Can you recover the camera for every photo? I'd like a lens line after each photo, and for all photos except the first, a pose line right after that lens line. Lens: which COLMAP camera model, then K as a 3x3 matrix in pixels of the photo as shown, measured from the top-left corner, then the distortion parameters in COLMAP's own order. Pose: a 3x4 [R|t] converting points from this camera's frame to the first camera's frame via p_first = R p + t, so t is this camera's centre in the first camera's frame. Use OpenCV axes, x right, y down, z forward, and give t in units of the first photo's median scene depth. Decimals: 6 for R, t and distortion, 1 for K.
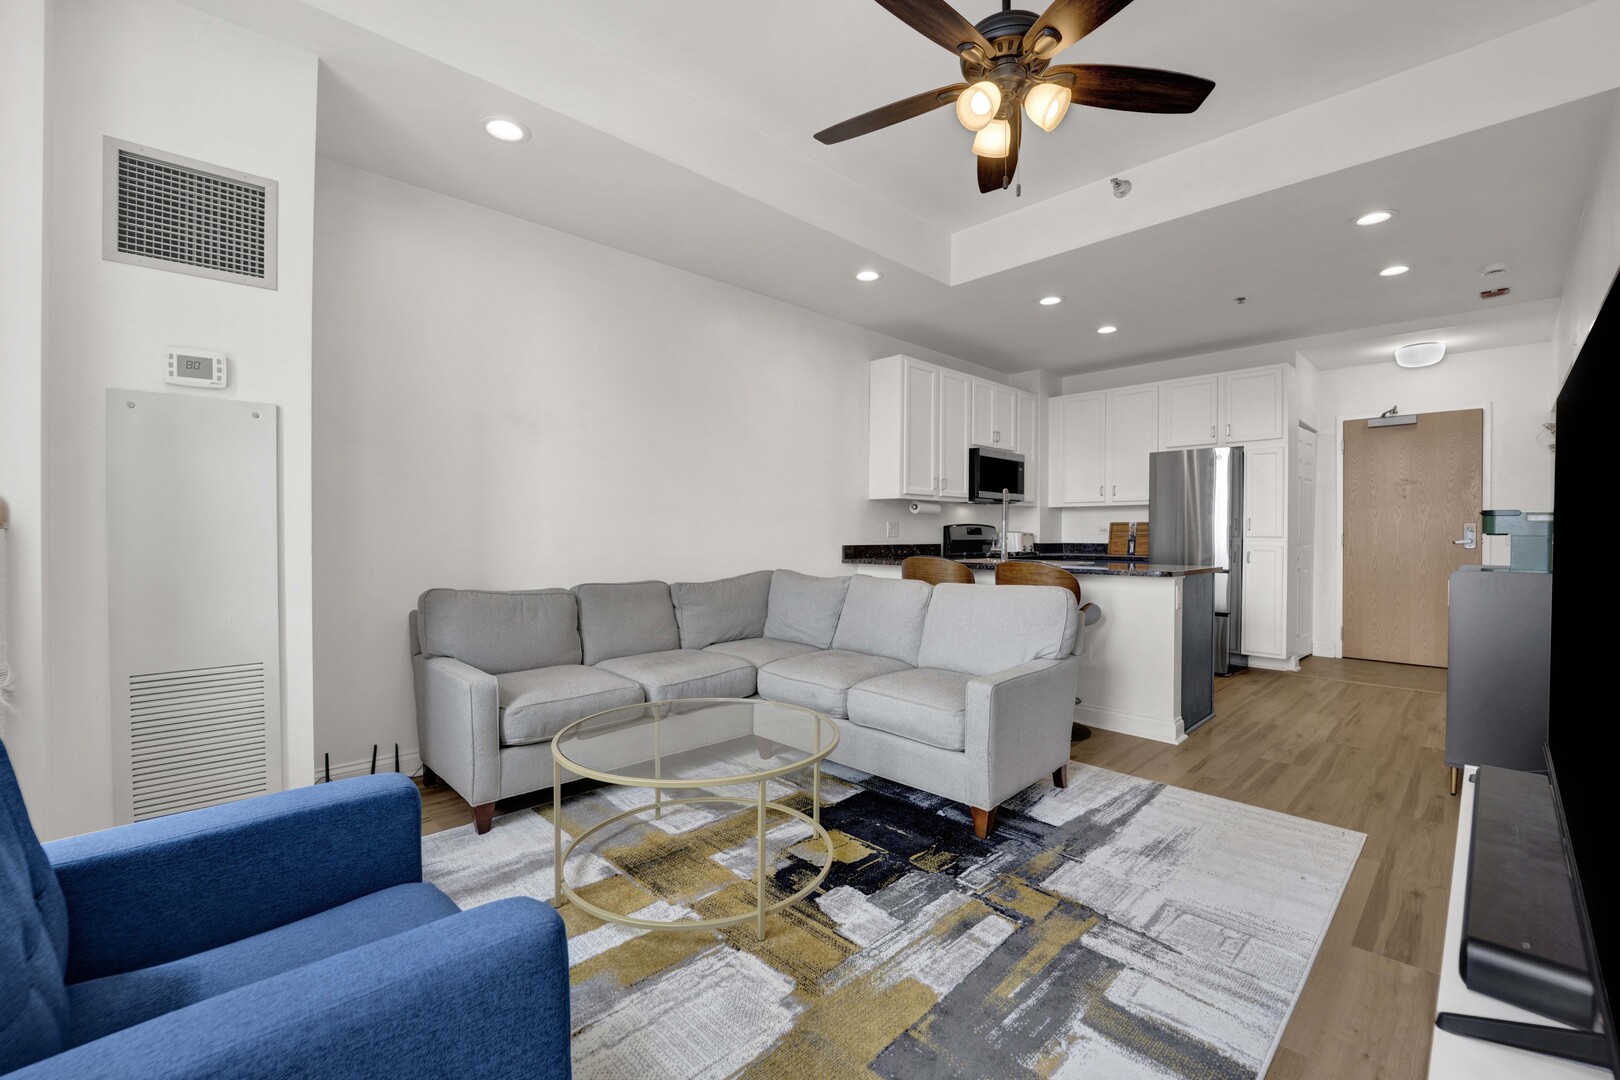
lens RADIAL K [[678.1, 0, 825.6], [0, 678.1, 537.1], [0, 0, 1]] dist [-0.013180, -0.001704]
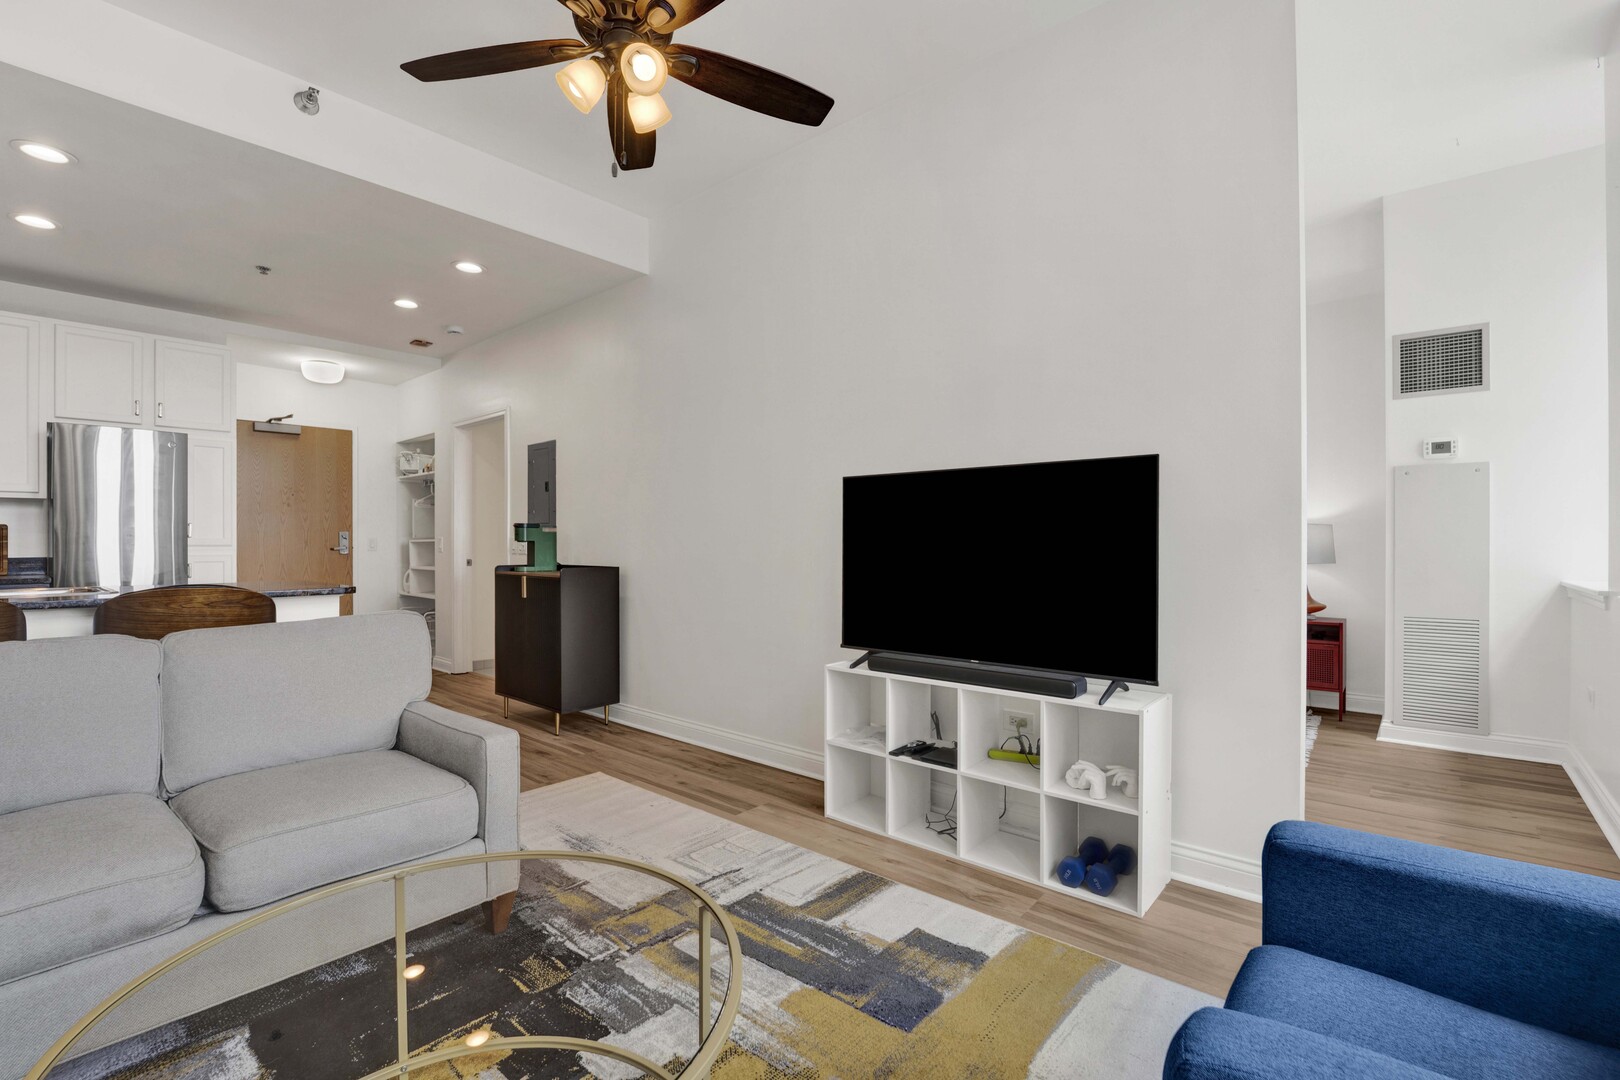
lens RADIAL K [[711.6, 0, 797.9], [0, 711.6, 542.2], [0, 0, 1]] dist [-0.013509, -0.001843]
pose [[-0.055433, -0.004911, 0.998450, -0.265745], [0.008563, 0.999949, 0.005394, -0.002948], [-0.998426, 0.008848, -0.055388, 0.309128]]
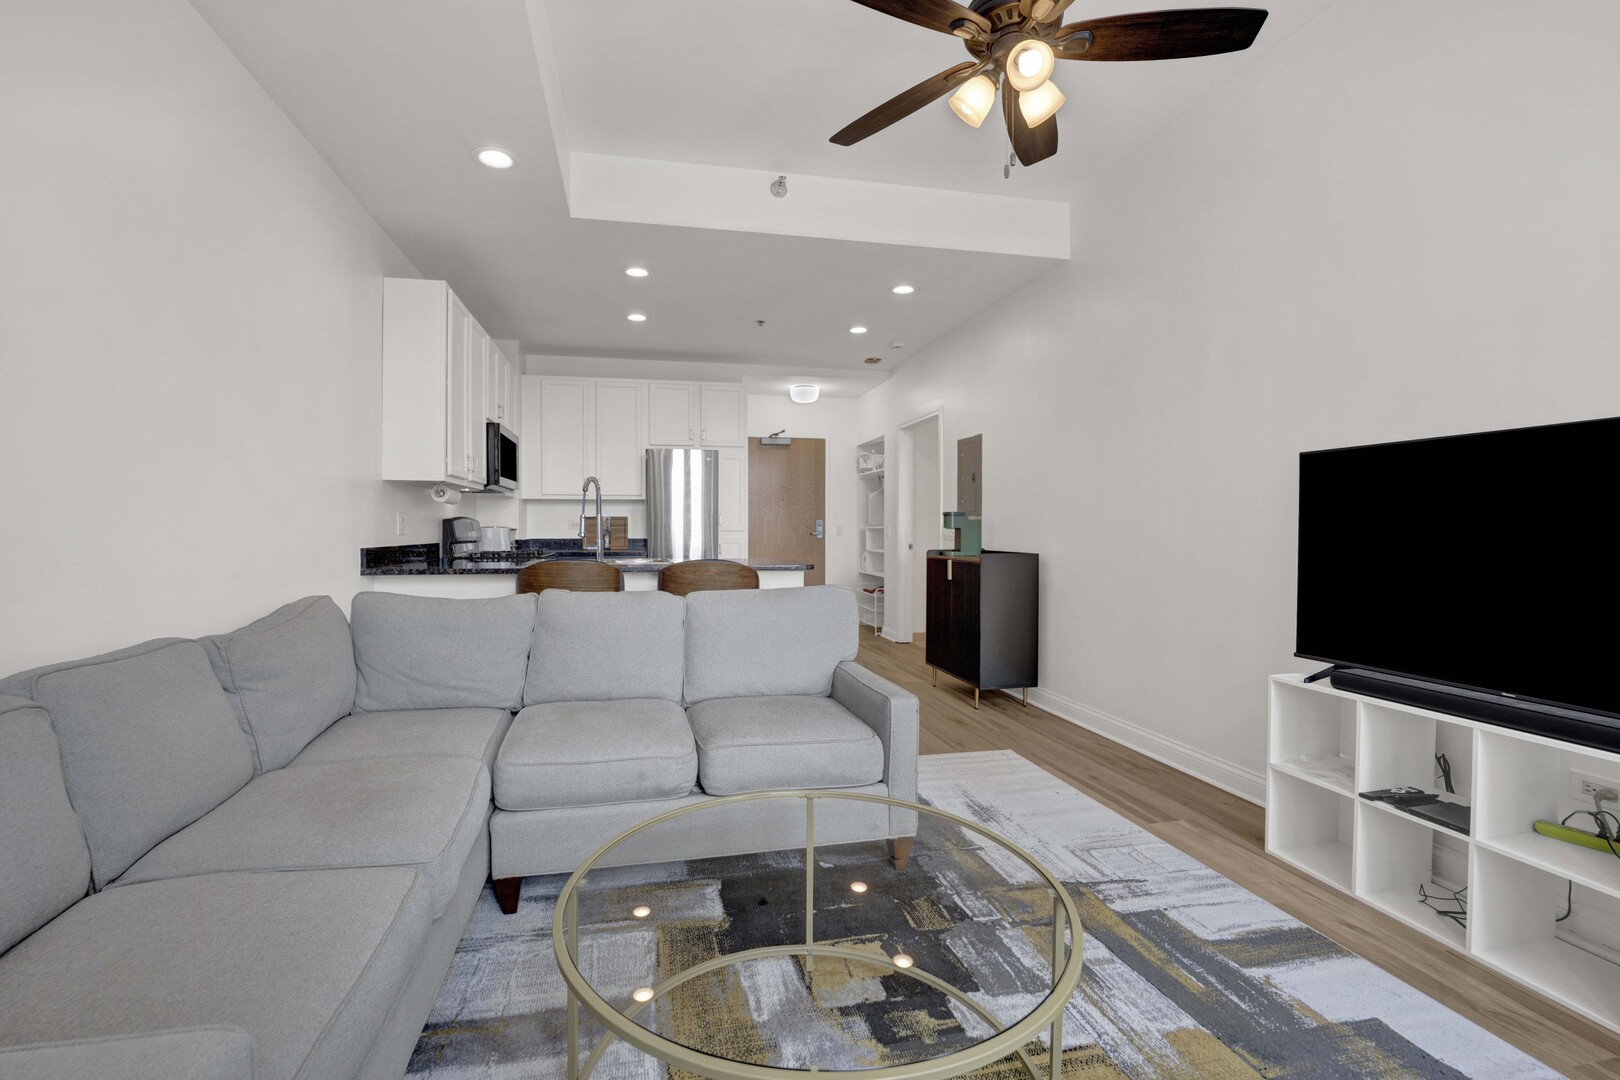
lens RADIAL K [[678.1, 0, 781.6], [0, 678.1, 533.5], [0, 0, 1]] dist [-0.013180, -0.001704]
pose [[0.555518, -0.009694, 0.831448, -0.264249], [0.007062, 0.999951, 0.006940, -0.003335], [-0.831474, 0.002017, 0.555560, 0.280369]]
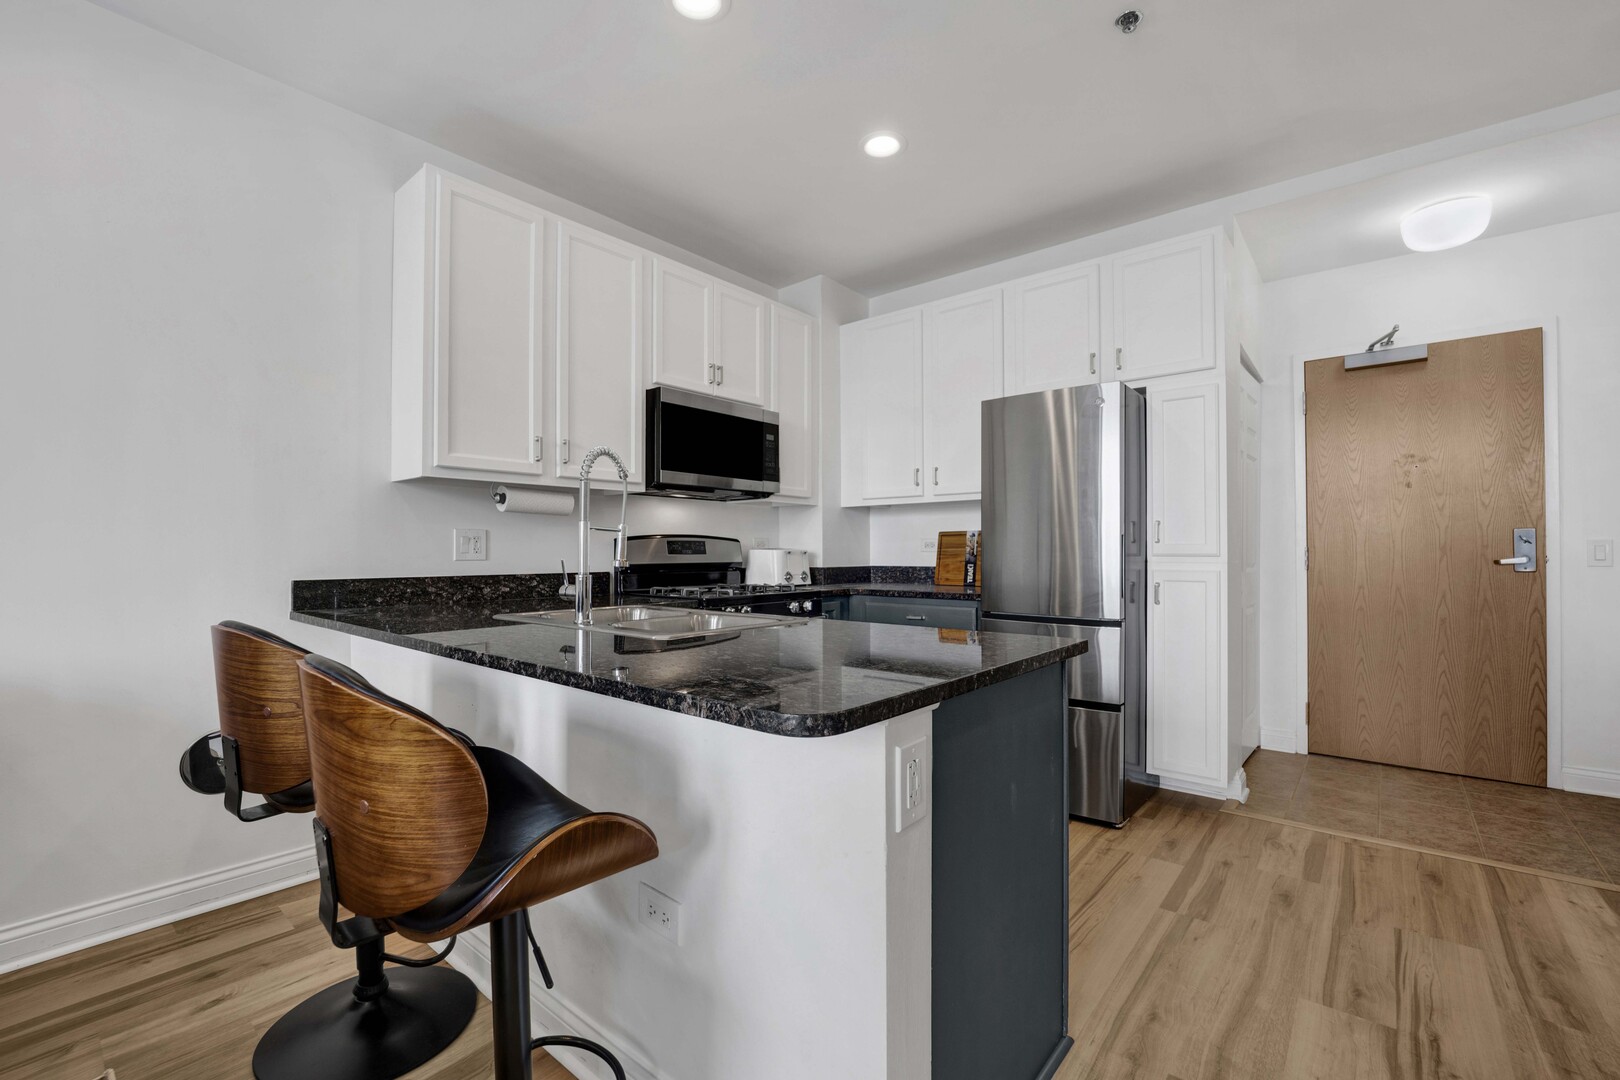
lens RADIAL K [[678.1, 0, 819.9], [0, 678.1, 540.5], [0, 0, 1]] dist [-0.013180, -0.001704]
pose [[0.995800, -0.004392, 0.091446, 0.311750], [0.006113, 0.999809, -0.018550, -0.003900], [-0.091347, 0.019031, 0.995637, 0.490677]]
